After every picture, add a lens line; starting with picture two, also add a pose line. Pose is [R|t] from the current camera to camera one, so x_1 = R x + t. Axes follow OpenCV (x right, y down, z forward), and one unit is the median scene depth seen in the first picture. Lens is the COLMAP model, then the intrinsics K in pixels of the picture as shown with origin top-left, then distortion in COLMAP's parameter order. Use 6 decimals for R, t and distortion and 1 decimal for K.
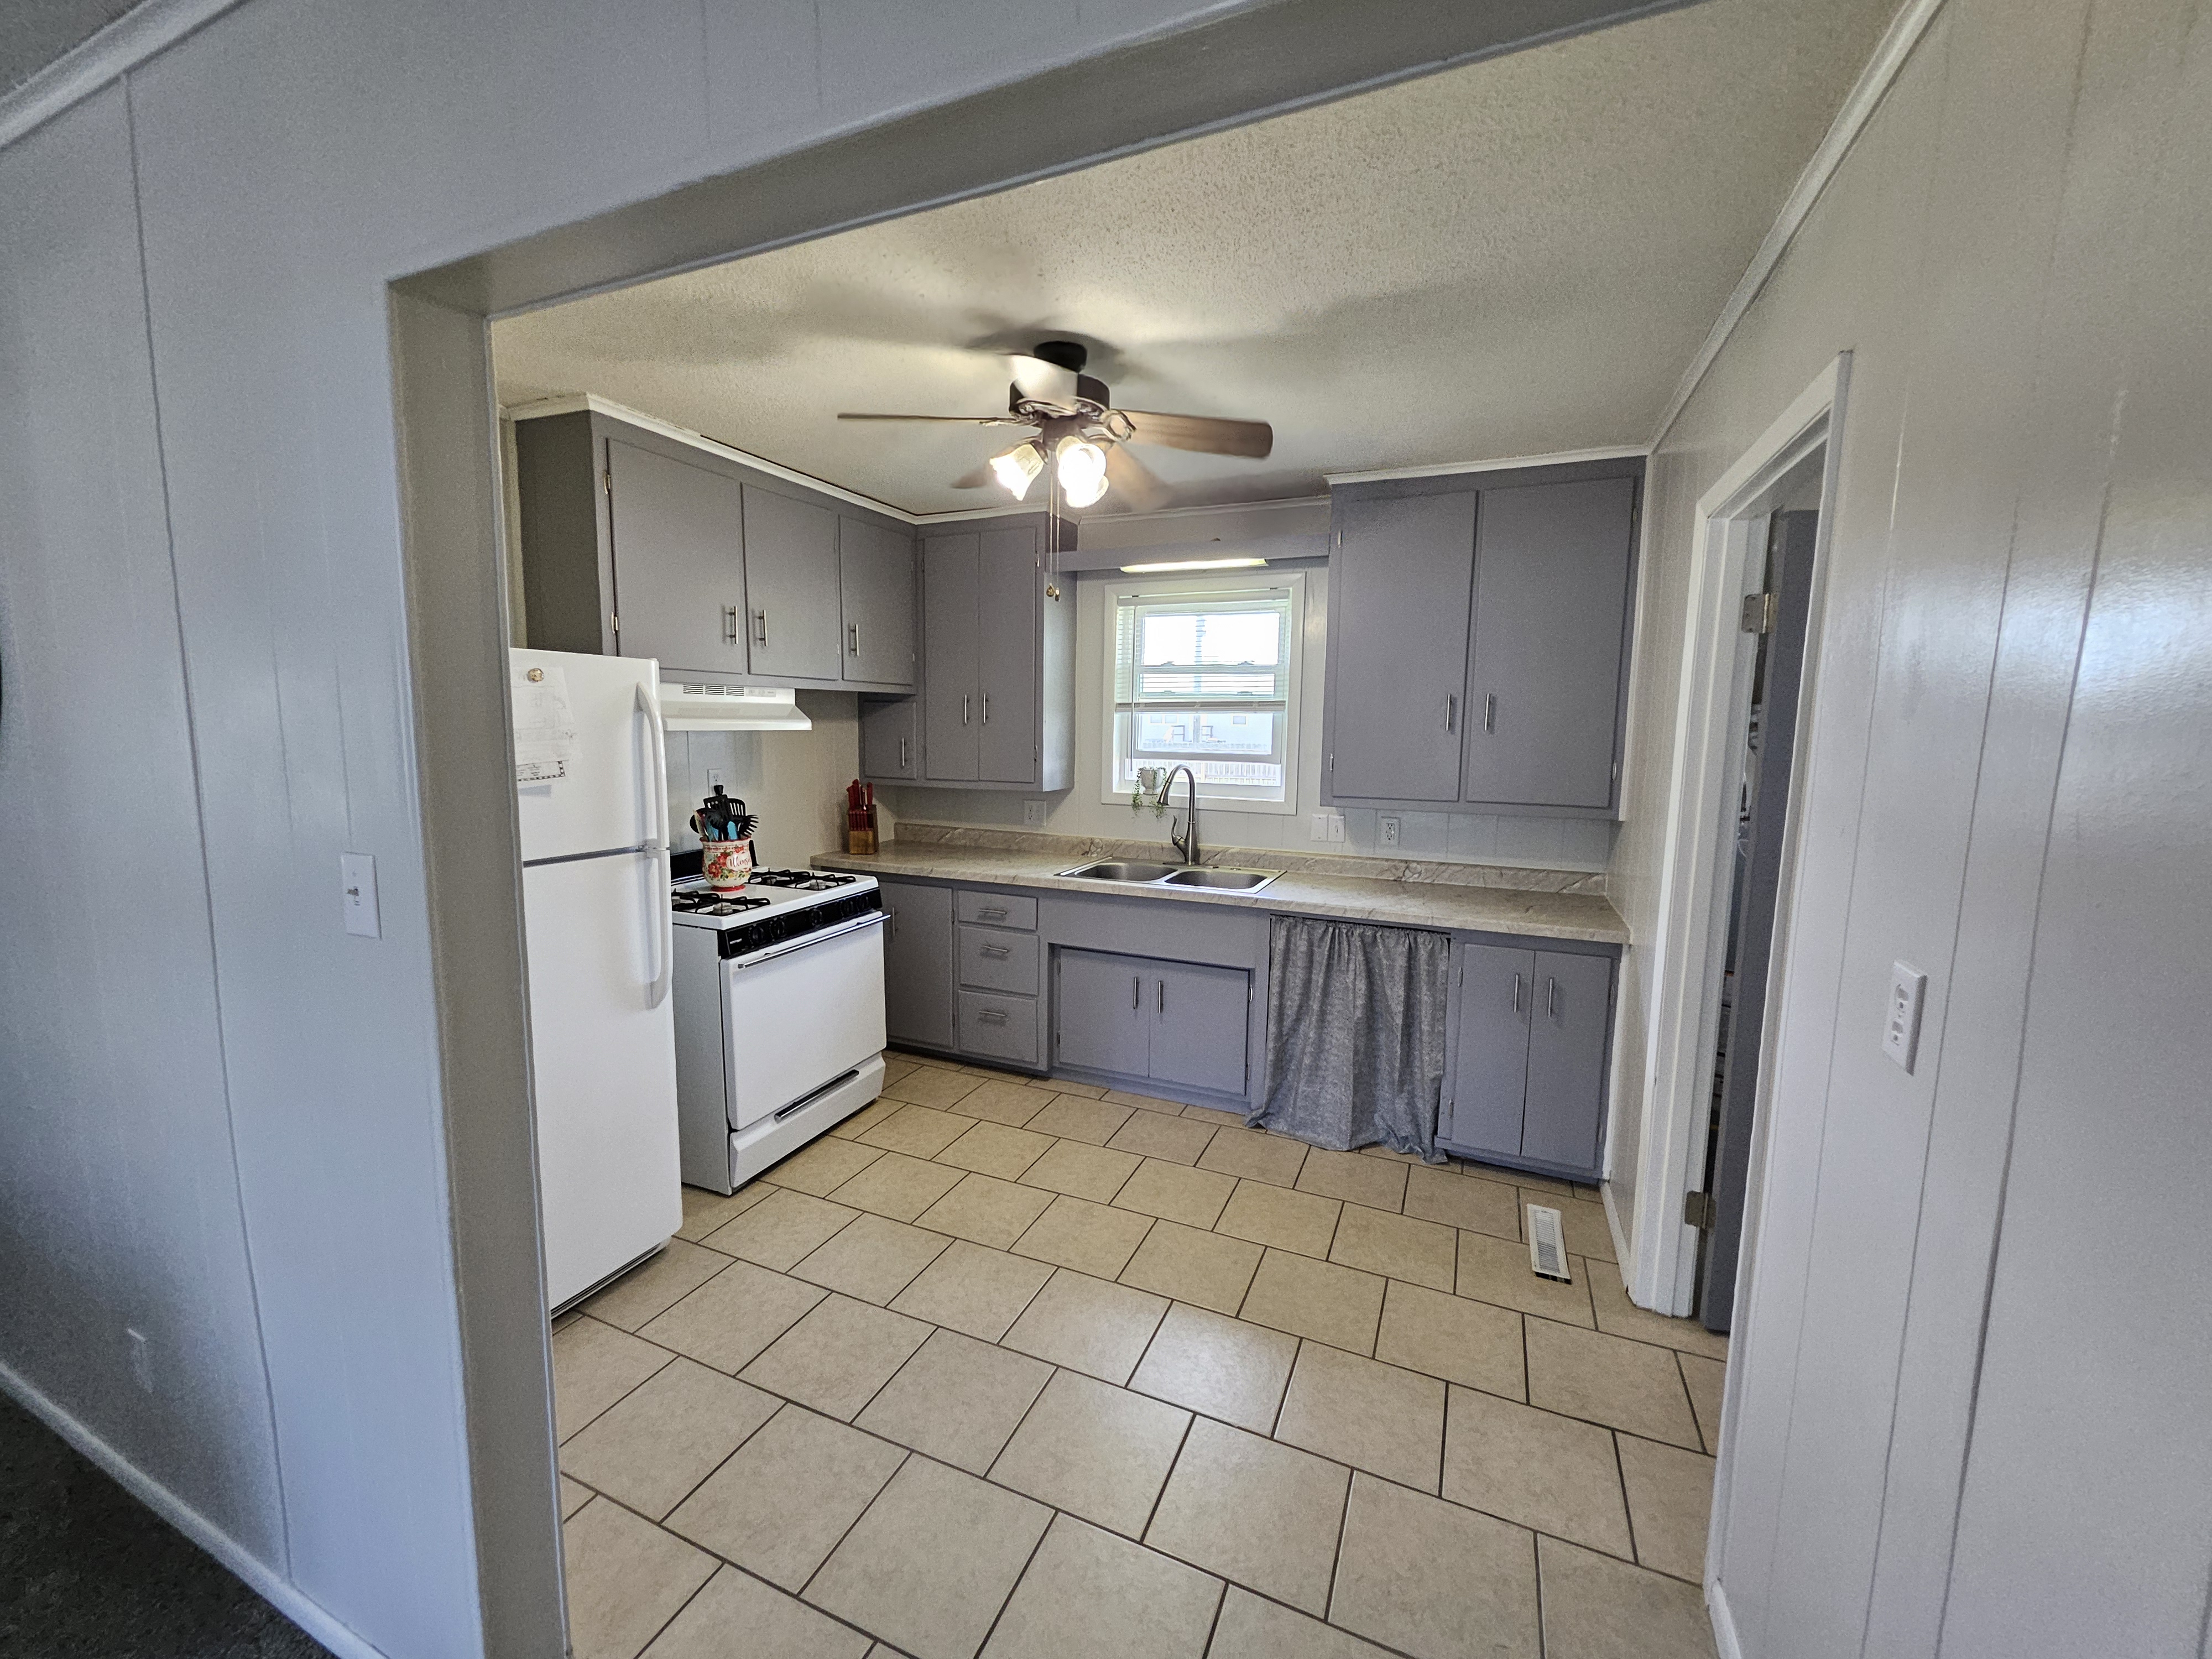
lens RADIAL K [[866.3, 0, 1116.0], [0, 866.3, 823.0], [0, 0, 1]] dist [-0.001154, 0.000266]
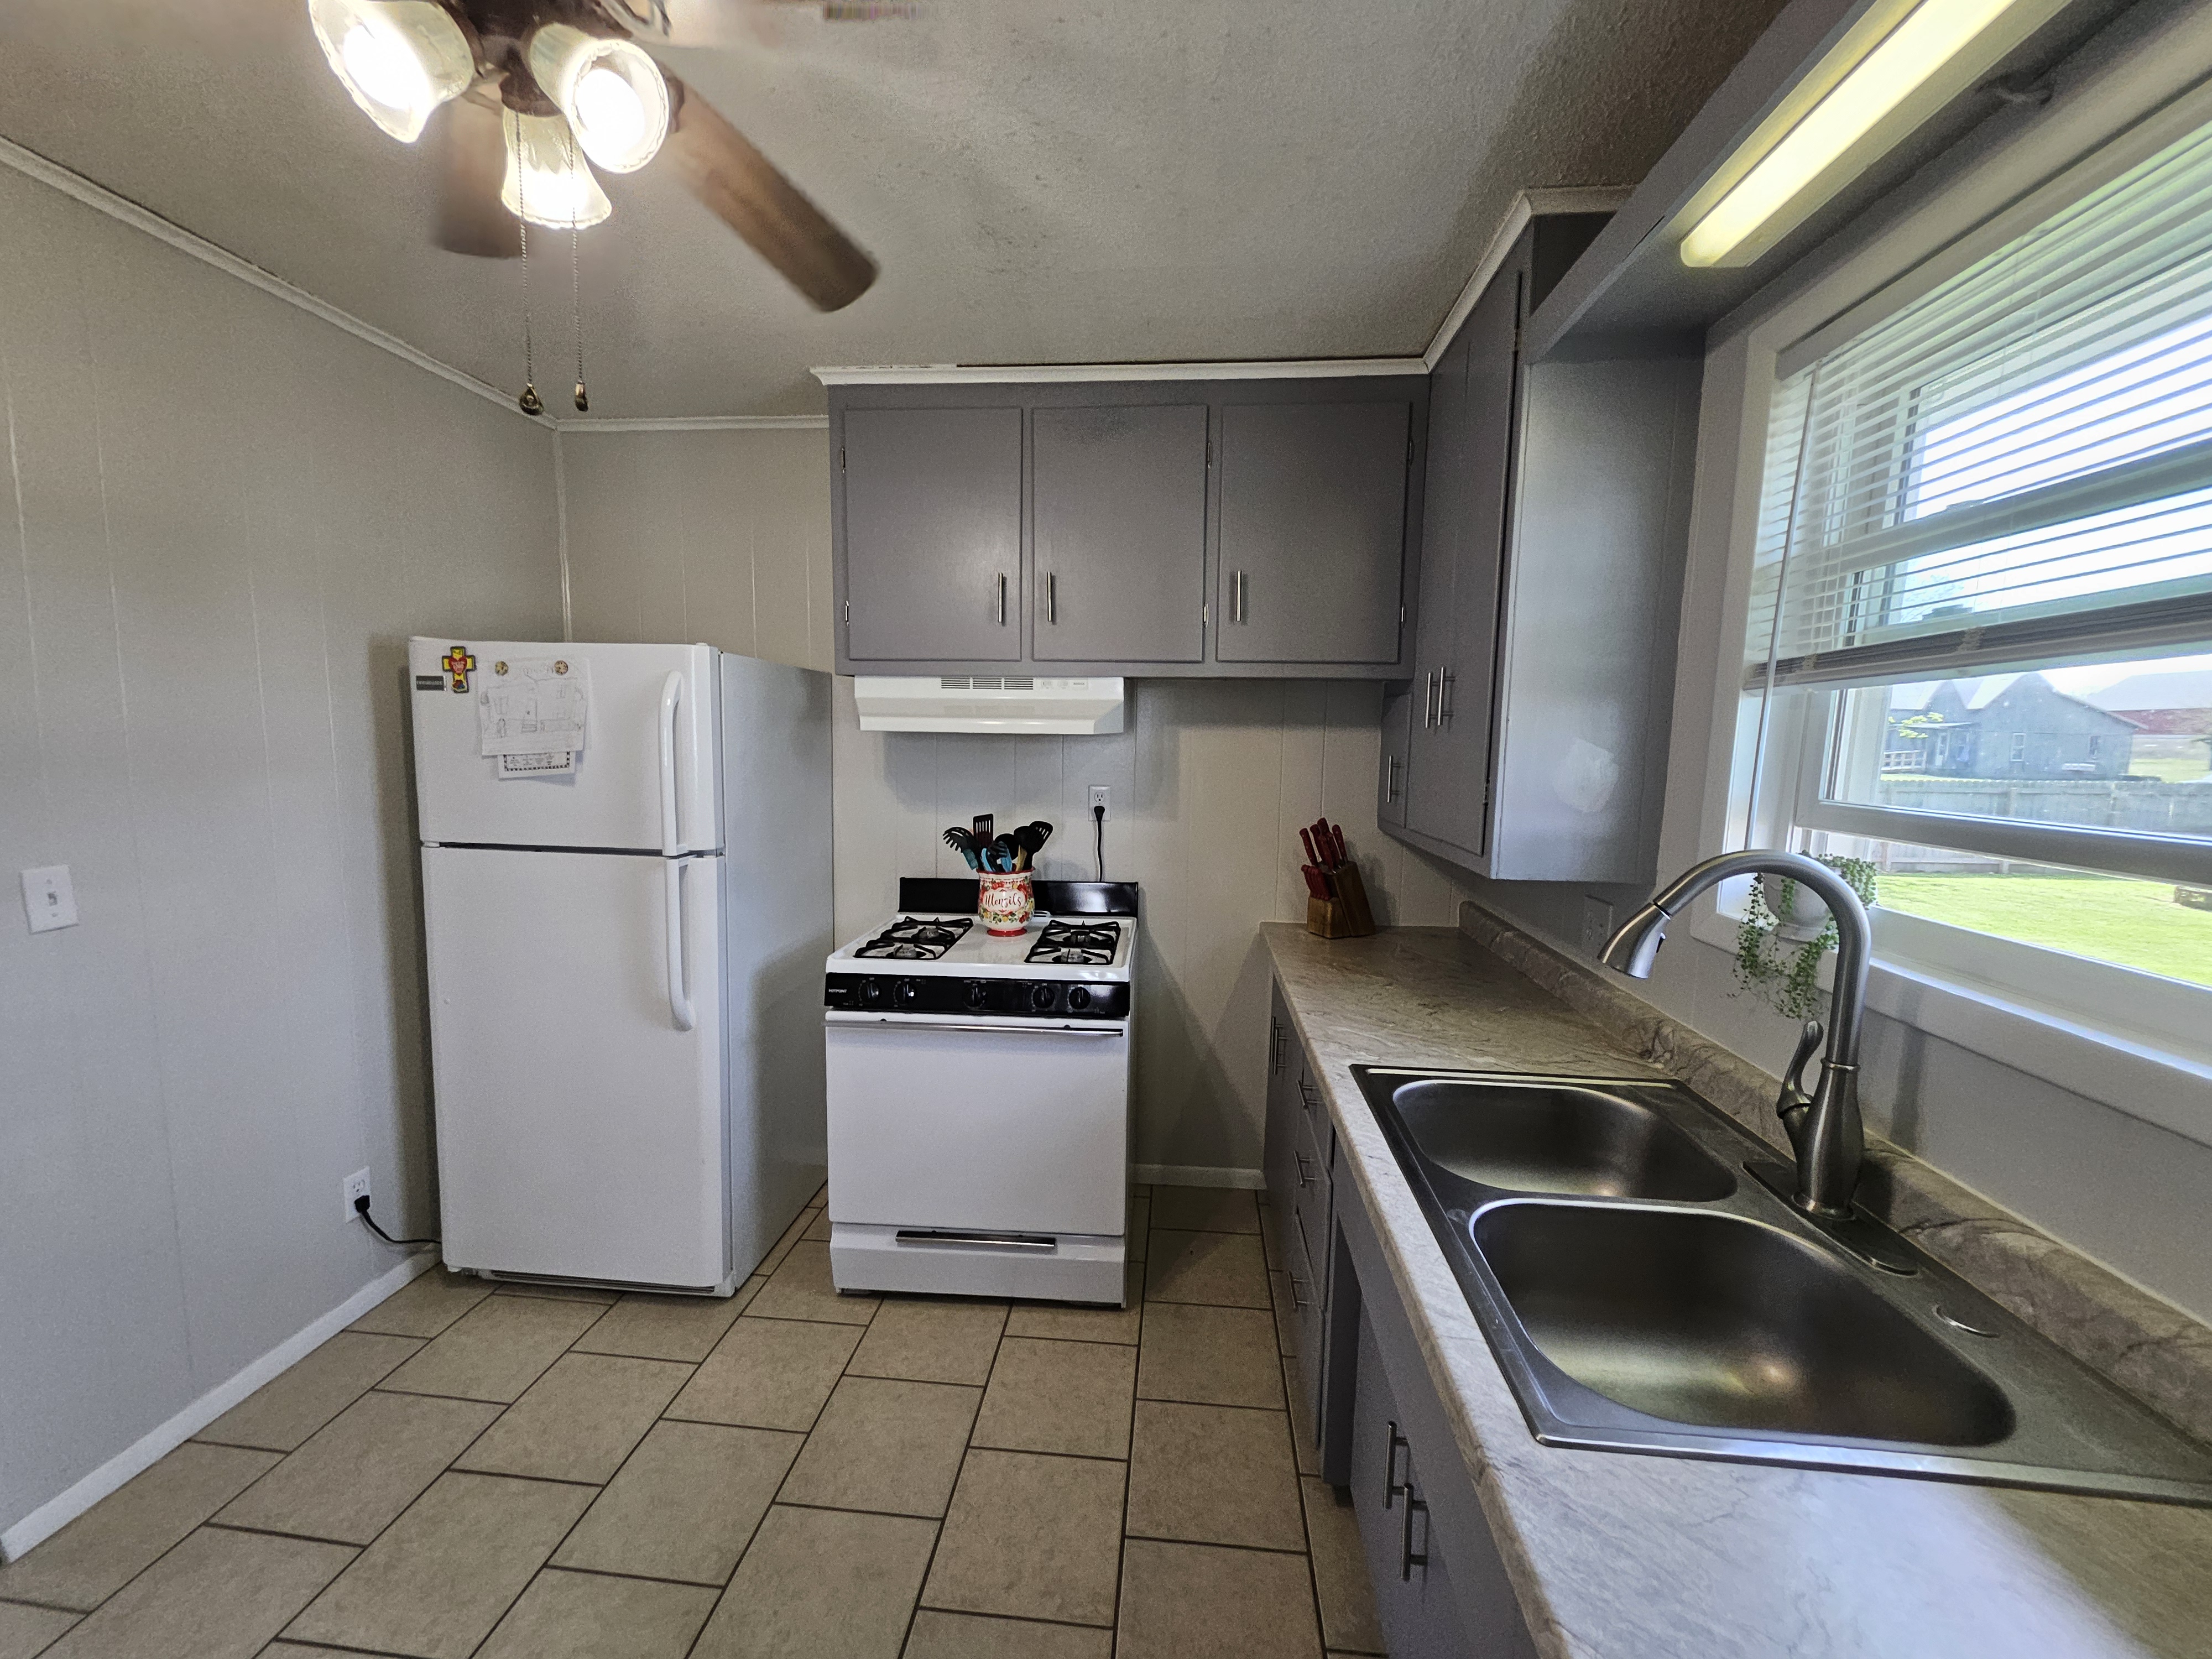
lens RADIAL K [[866.3, 0, 1103.3], [0, 866.3, 825.2], [0, 0, 1]] dist [-0.001154, 0.000266]
pose [[0.307791, 0.090119, -0.947176, 0.327373], [-0.124013, 0.990812, 0.053972, -0.075963], [0.943337, 0.100850, 0.316139, 0.822101]]
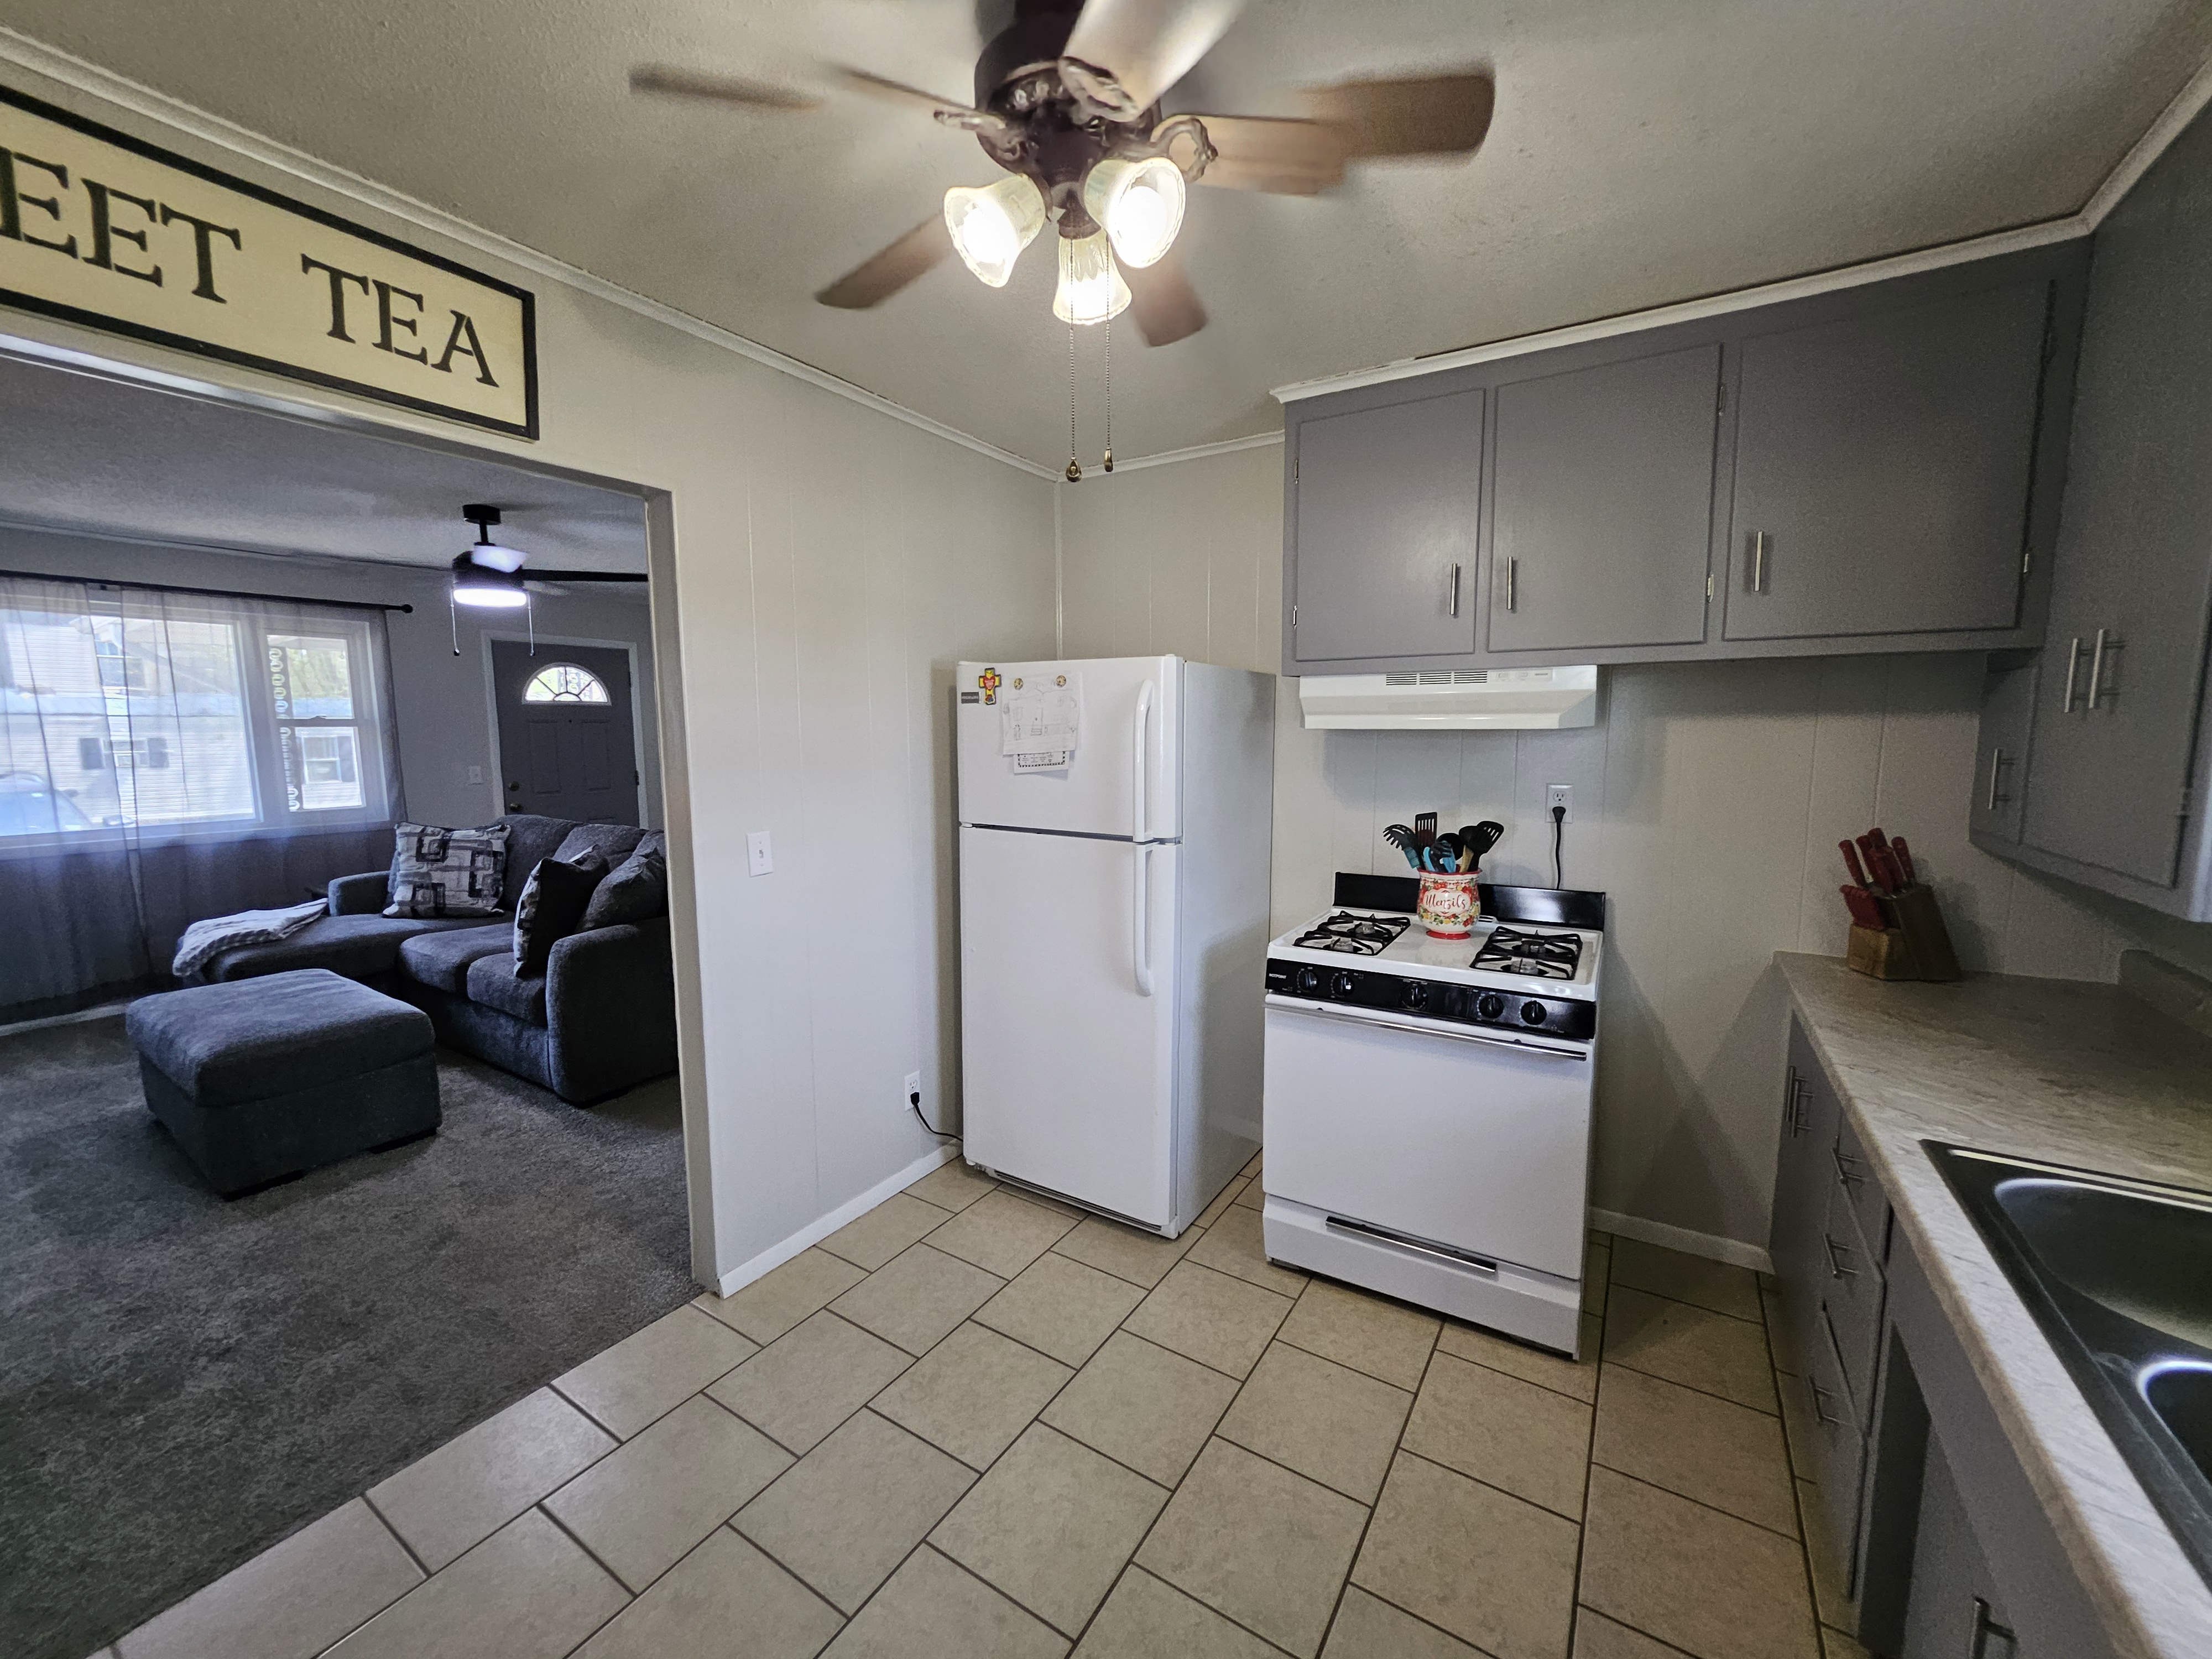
lens RADIAL K [[866.3, 0, 1099.9], [0, 866.3, 818.8], [0, 0, 1]] dist [-0.001154, 0.000266]
pose [[-0.159381, 0.092343, -0.982889, 0.348648], [-0.114972, 0.987105, 0.111382, -0.076309], [0.980499, 0.130757, -0.146709, 0.796624]]
